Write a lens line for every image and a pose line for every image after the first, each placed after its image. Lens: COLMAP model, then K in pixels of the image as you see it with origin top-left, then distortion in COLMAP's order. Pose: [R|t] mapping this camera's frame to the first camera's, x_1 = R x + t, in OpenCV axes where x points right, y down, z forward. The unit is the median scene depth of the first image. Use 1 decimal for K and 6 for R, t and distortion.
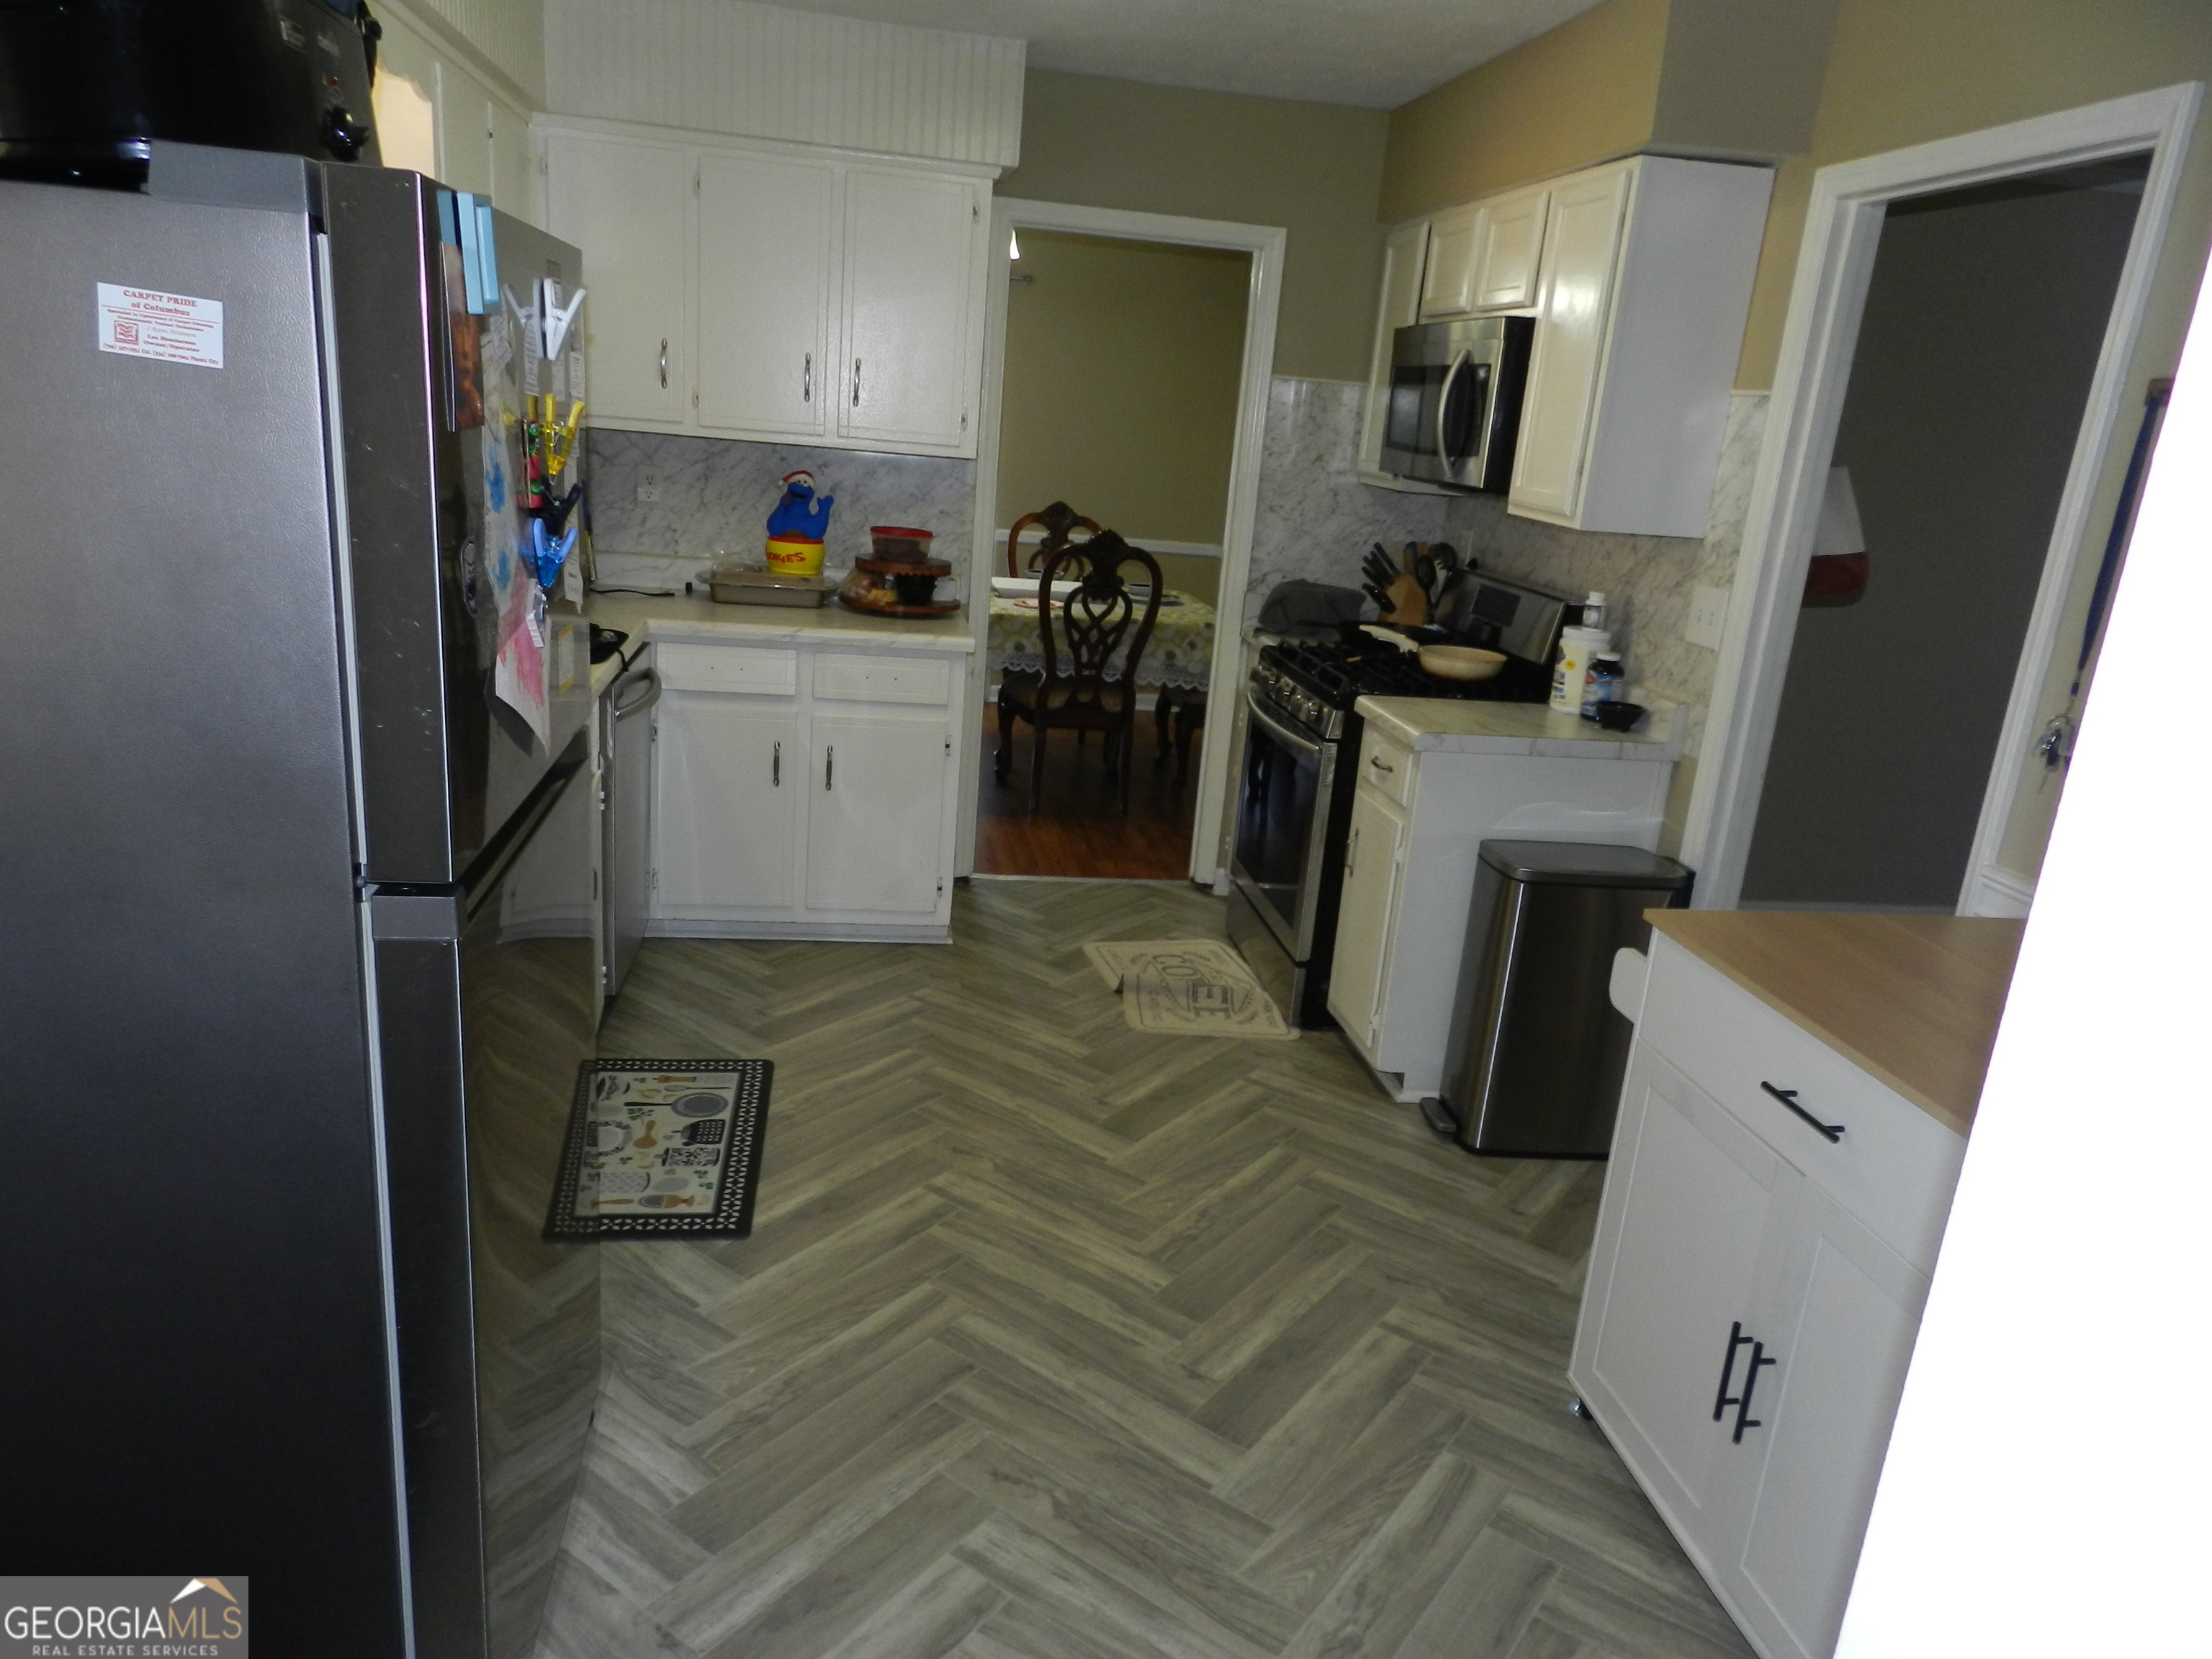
lens RADIAL K [[1462.5, 0, 1100.4], [0, 1462.5, 831.1], [0, 0, 1]] dist [0.008377, 0.001211]
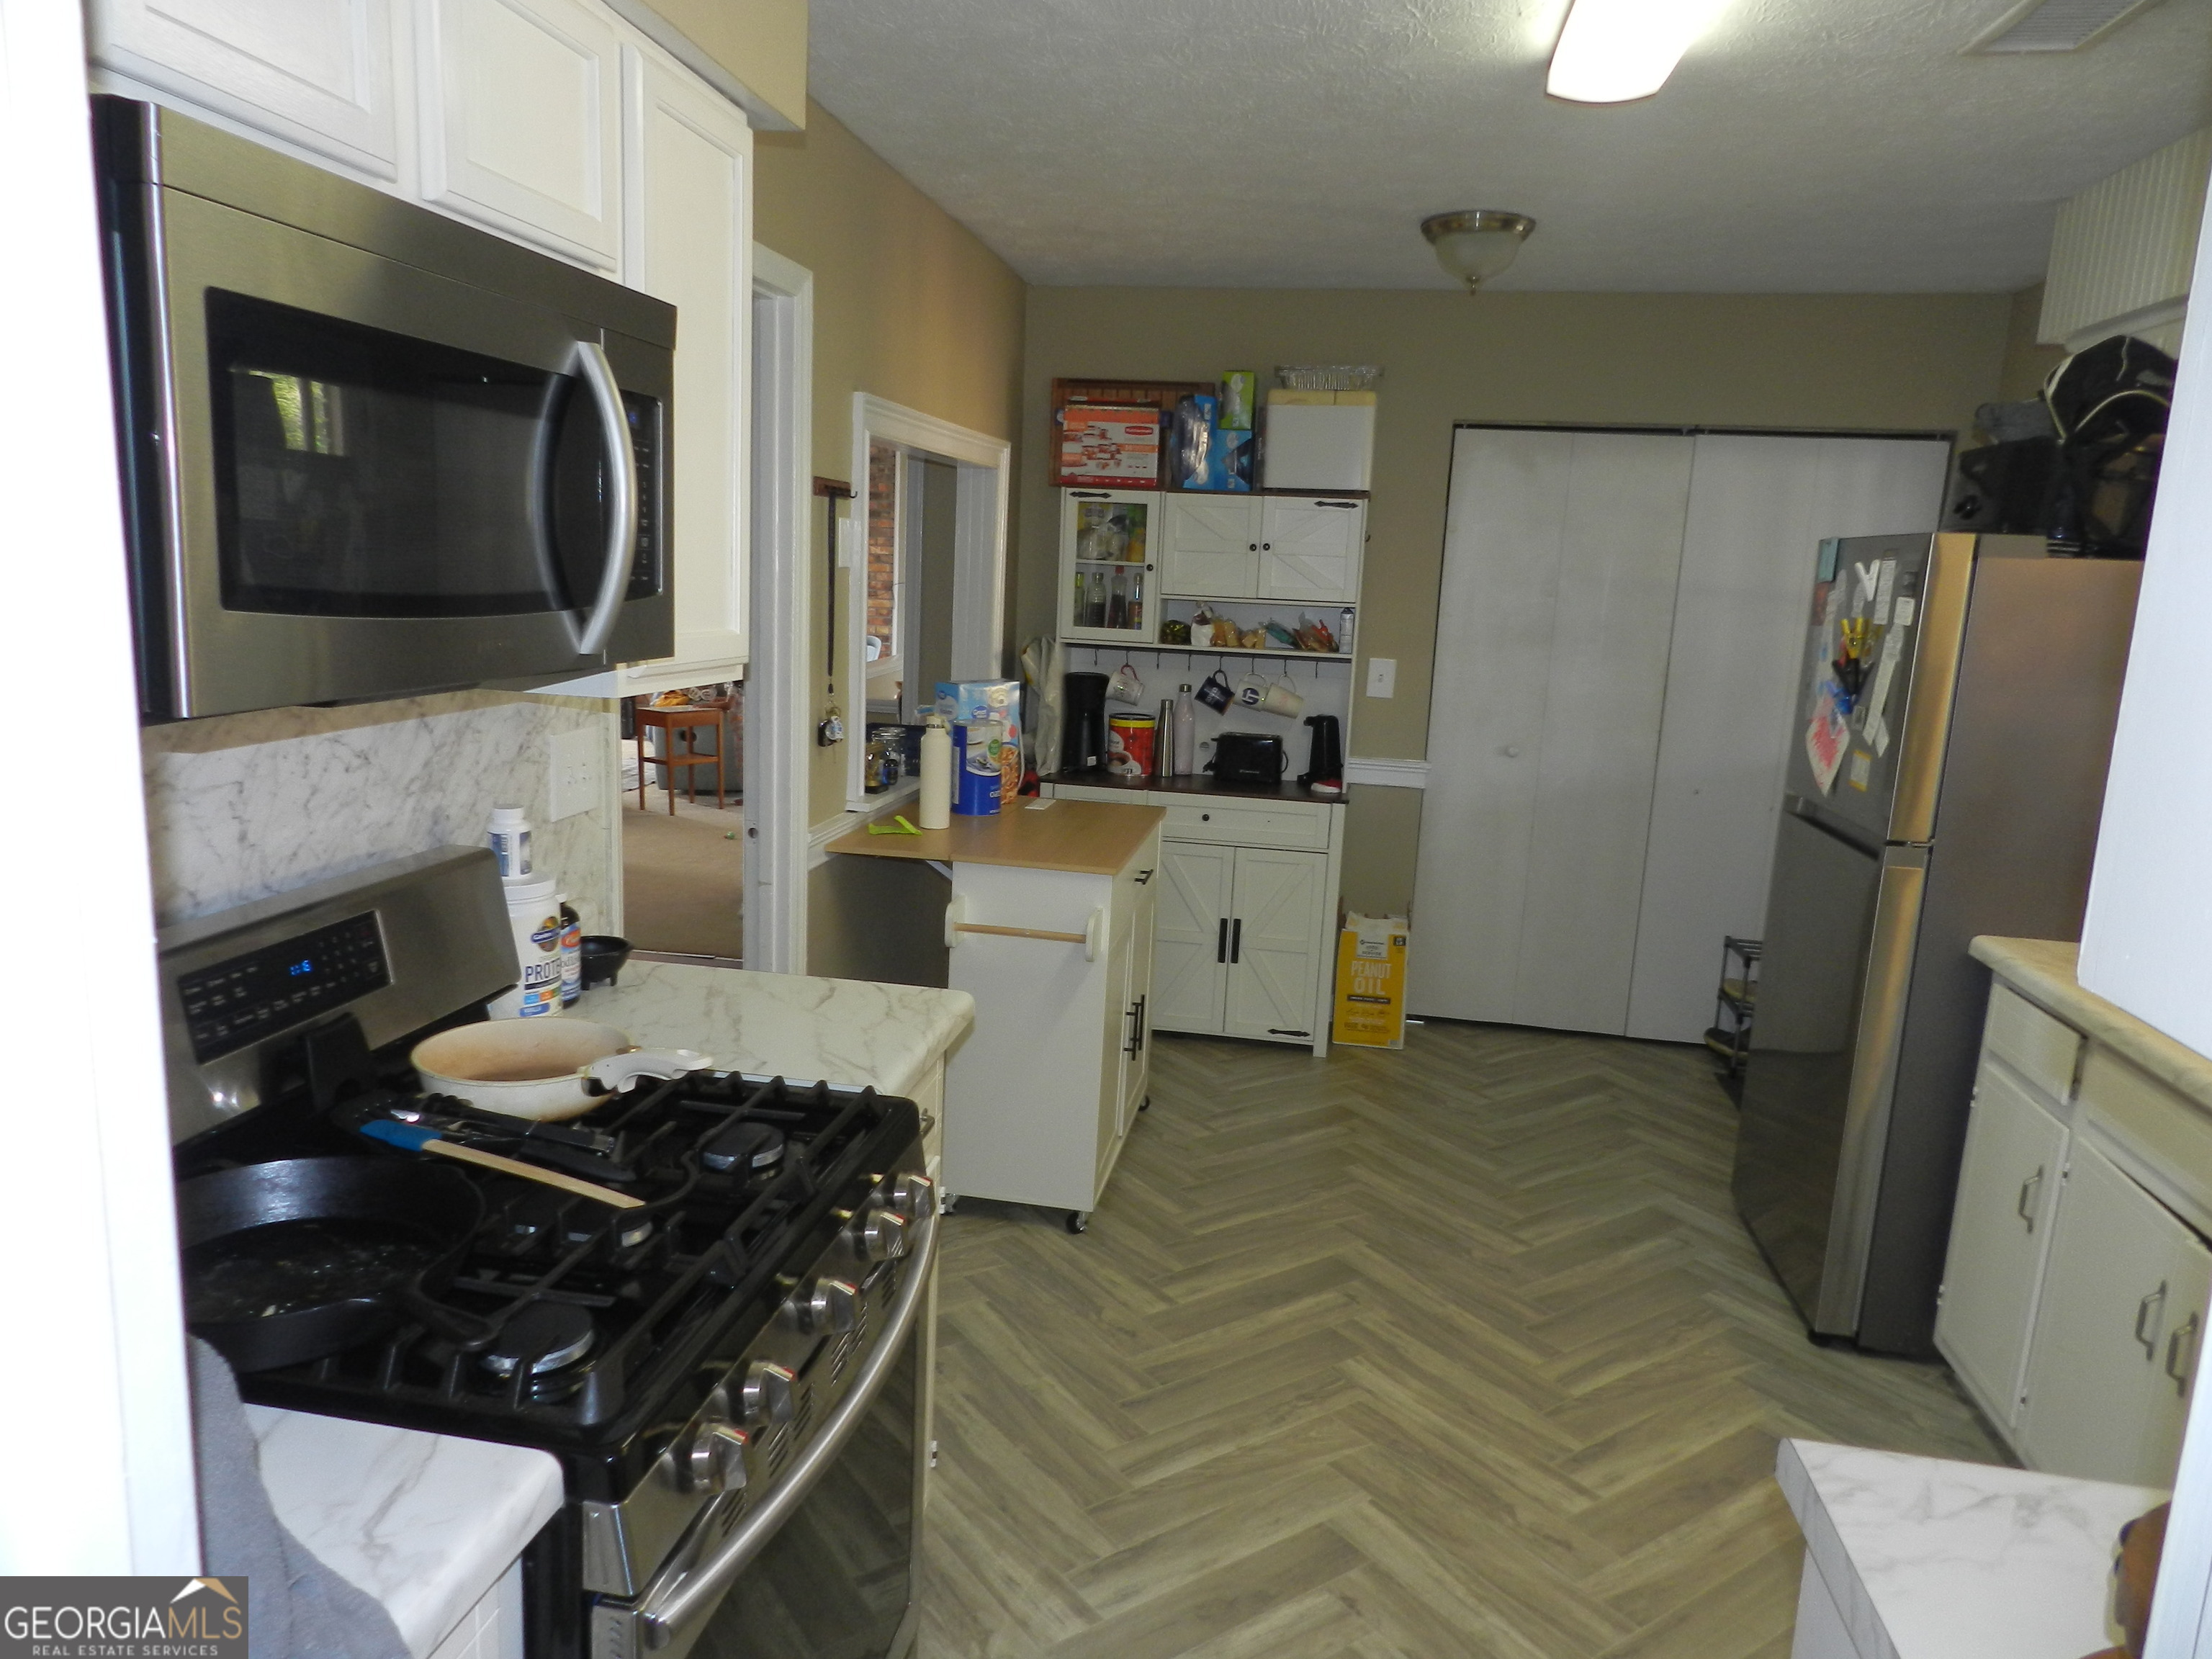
lens RADIAL K [[1462.5, 0, 1098.2], [0, 1462.5, 828.2], [0, 0, 1]] dist [0.008377, 0.001211]
pose [[-0.938561, -0.175227, 0.297320, -0.031742], [-0.020911, 0.888804, 0.457811, -0.490069], [-0.344480, 0.423466, -0.837860, 1.658938]]
